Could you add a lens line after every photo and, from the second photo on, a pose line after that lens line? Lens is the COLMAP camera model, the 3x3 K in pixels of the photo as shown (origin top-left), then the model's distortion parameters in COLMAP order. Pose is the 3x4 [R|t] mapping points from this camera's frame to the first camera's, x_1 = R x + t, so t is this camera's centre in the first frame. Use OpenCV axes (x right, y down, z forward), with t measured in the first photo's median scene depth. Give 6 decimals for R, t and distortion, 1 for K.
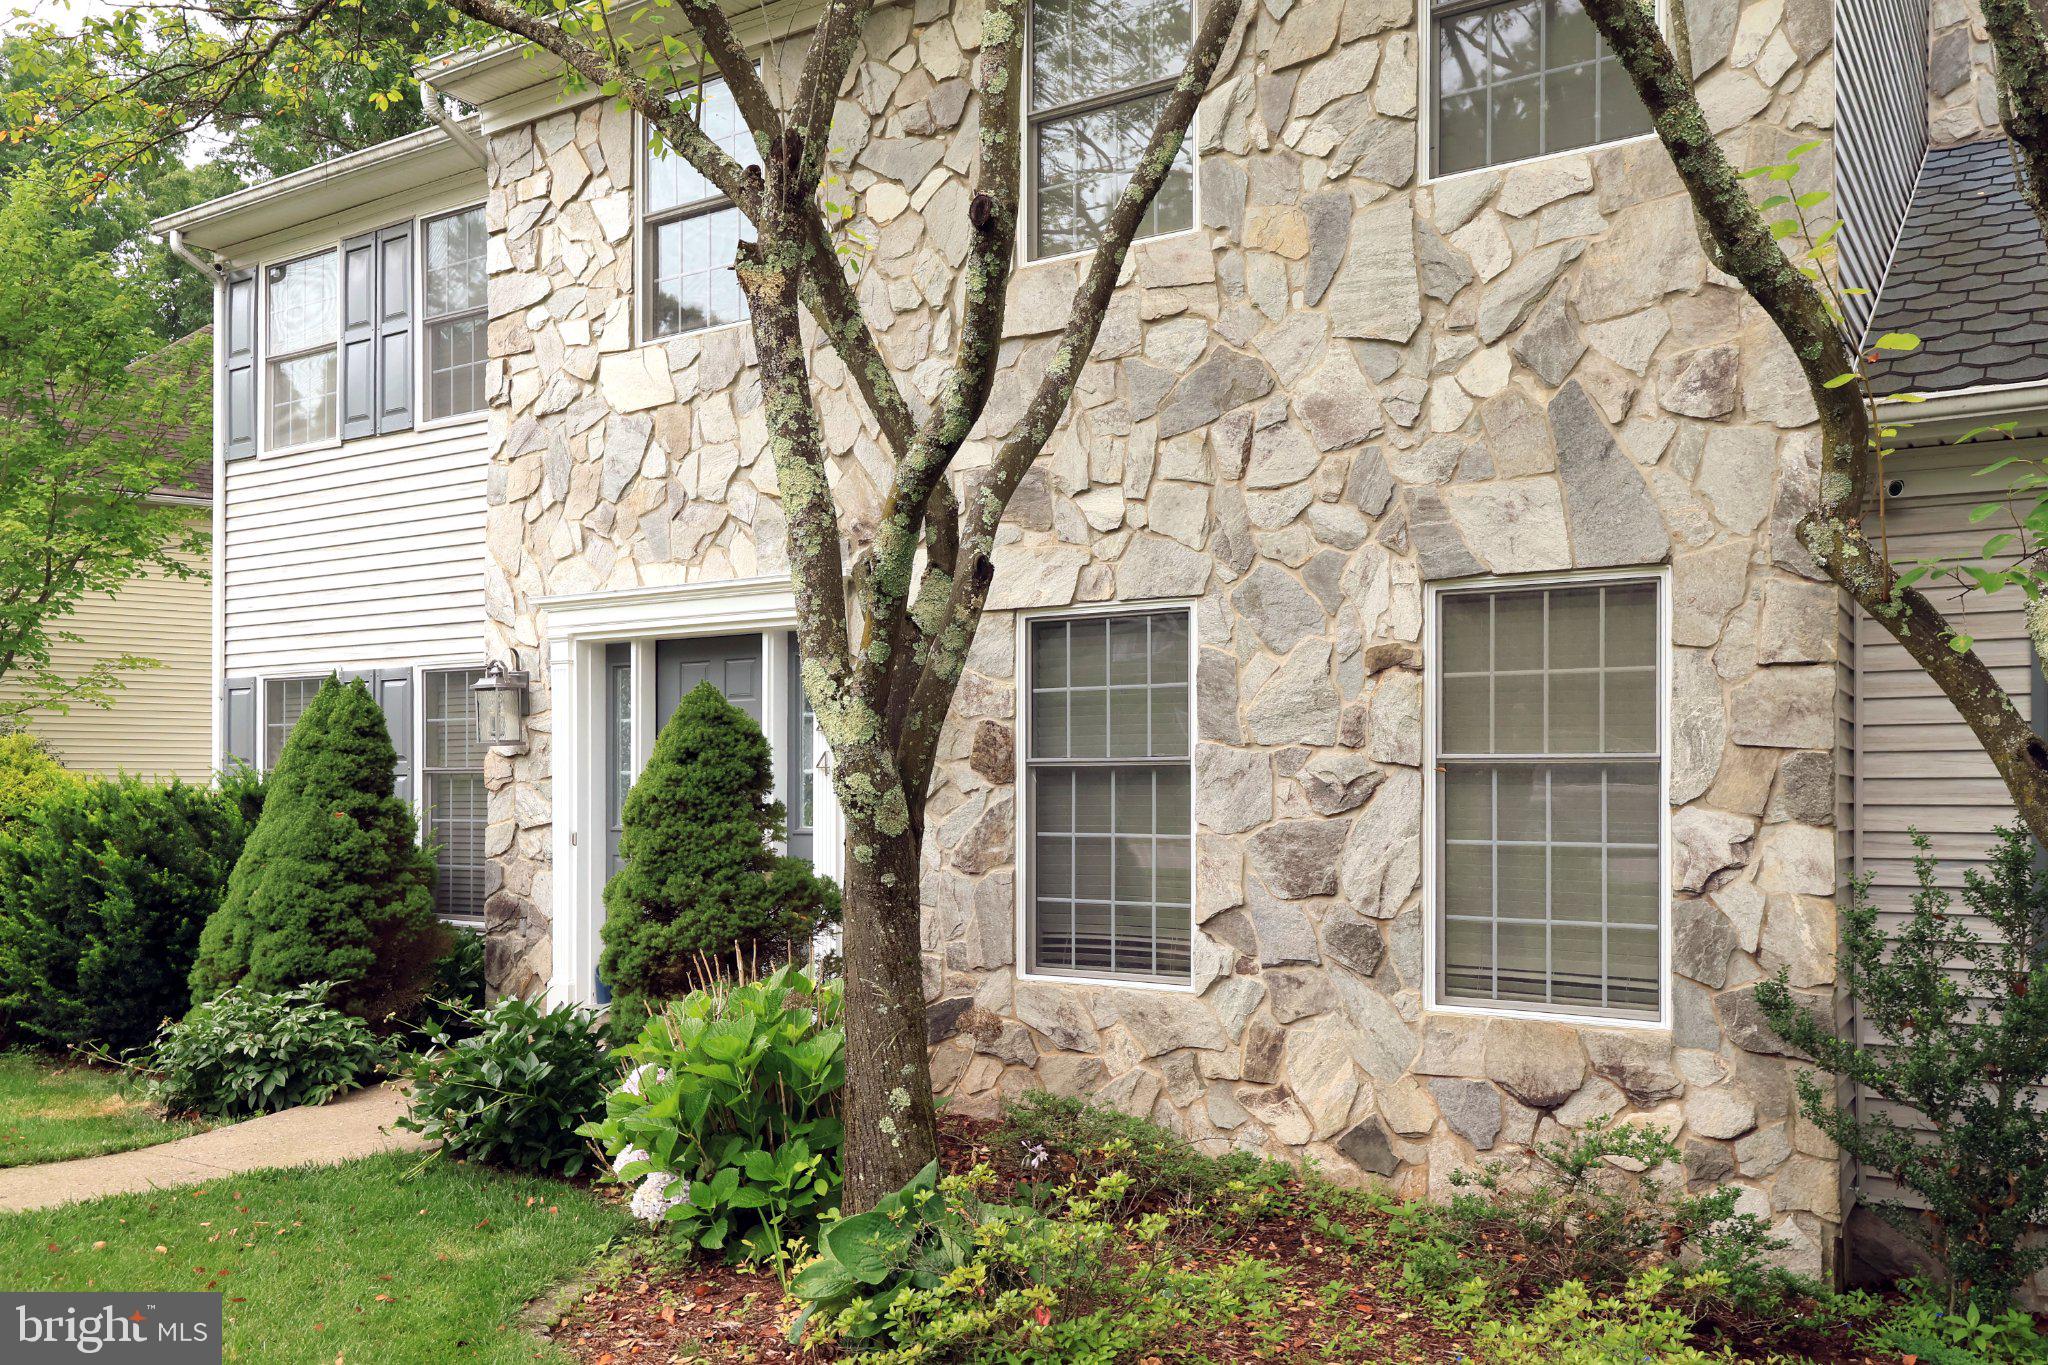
lens RADIAL K [[1764.7, 0, 1024.0], [0, 1764.7, 682.5], [0, 0, 1]] dist [0.010390, 0.003605]
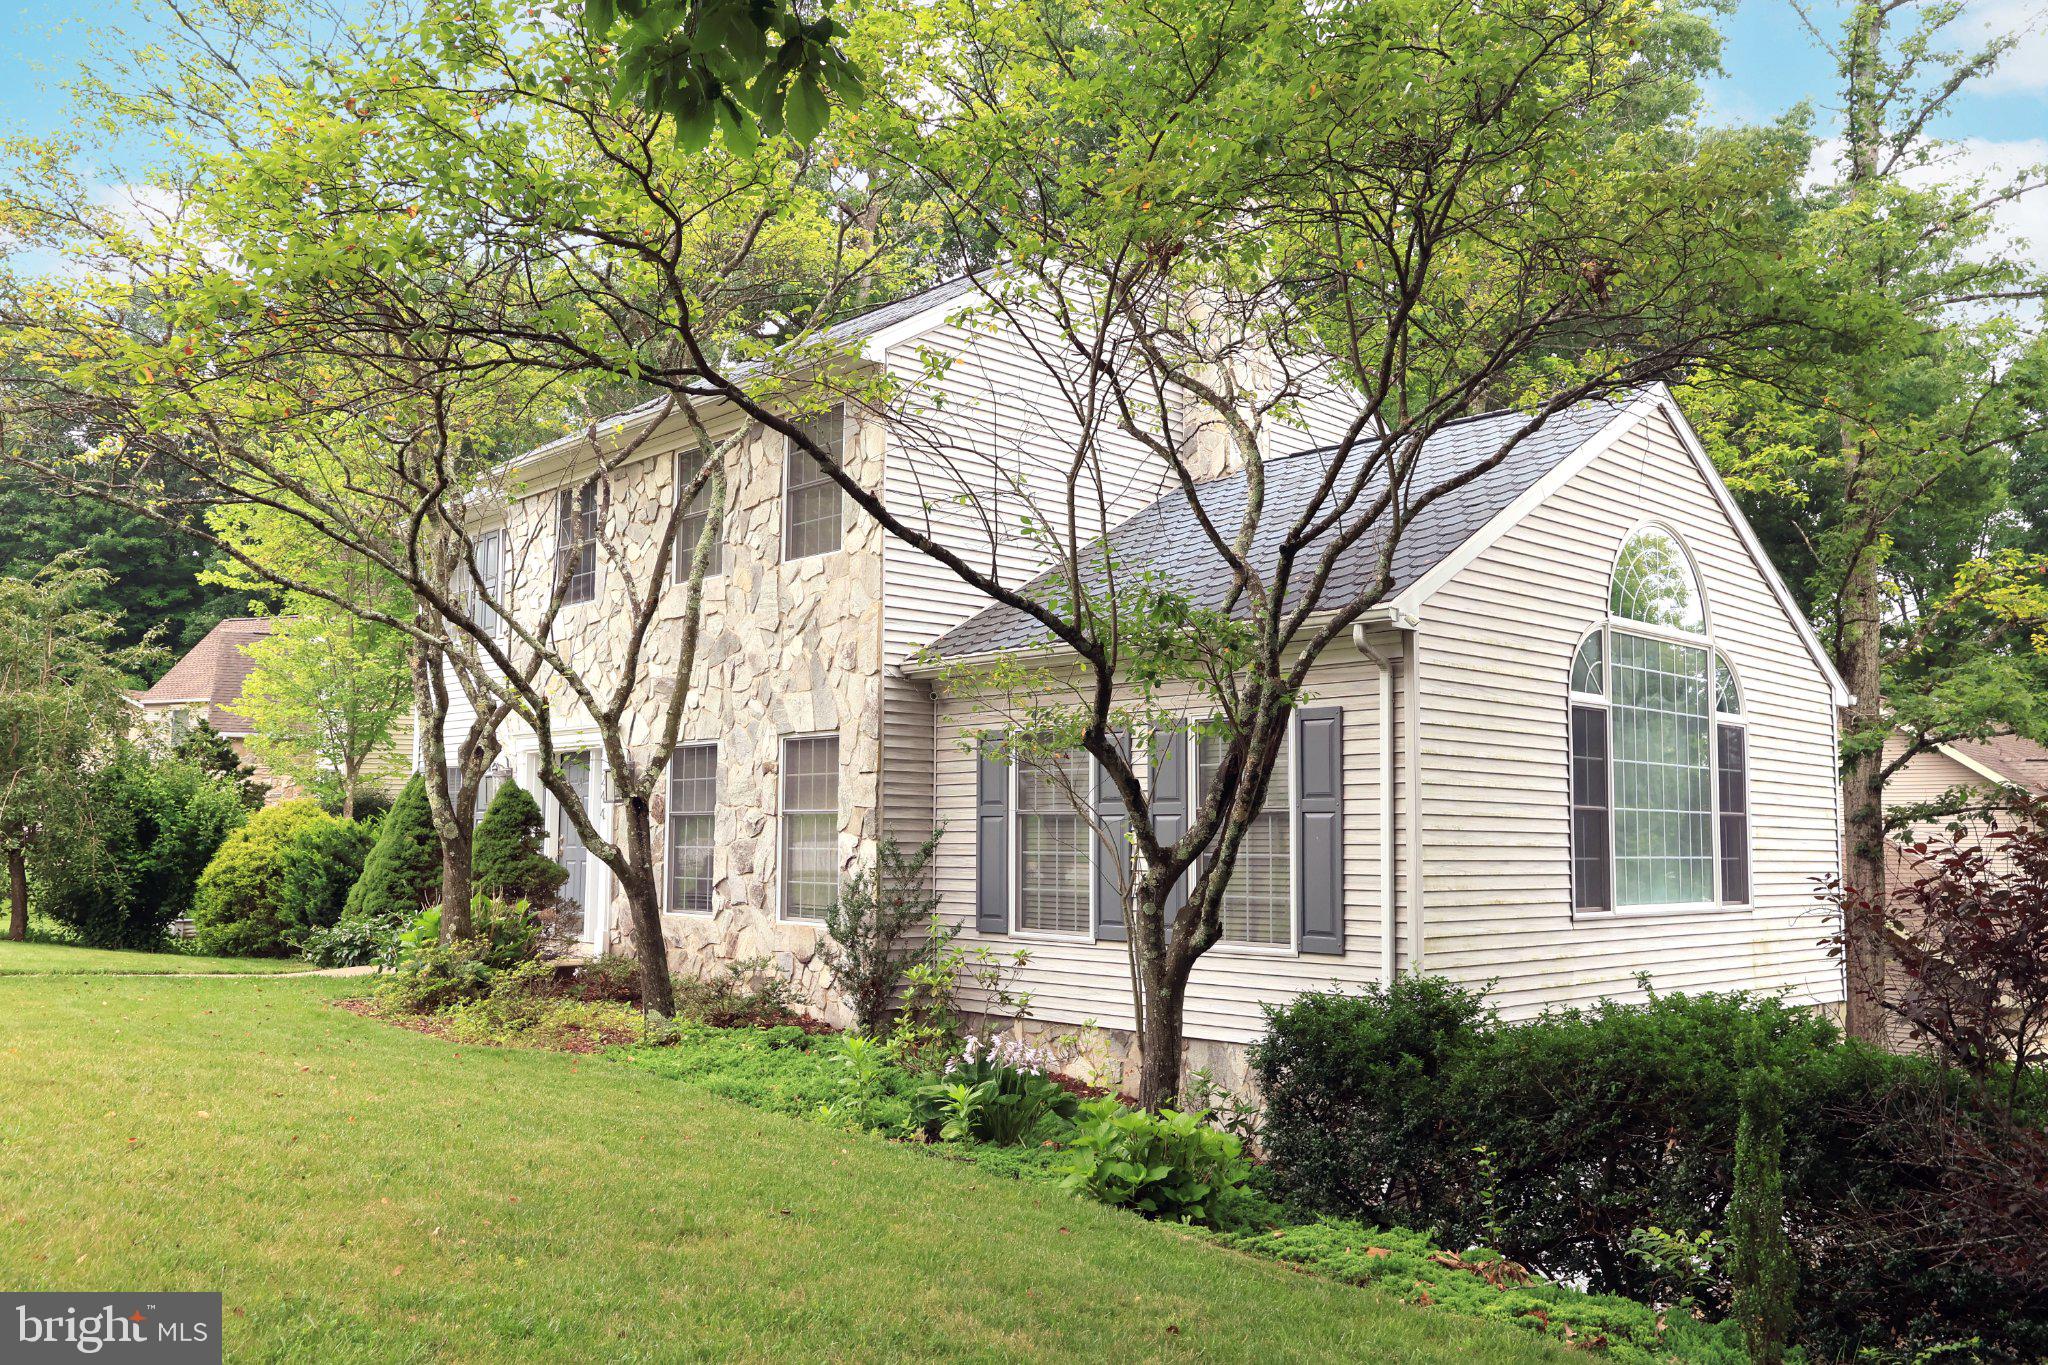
lens RADIAL K [[1614.0, 0, 1030.5], [0, 1614.0, 627.5], [0, 0, 1]] dist [0.006824, 0.000543]
pose [[0.979042, -0.015323, -0.203082, 0.930021], [-0.001493, 0.996598, -0.082397, -0.022567], [0.203654, 0.080973, 0.975689, -0.953769]]
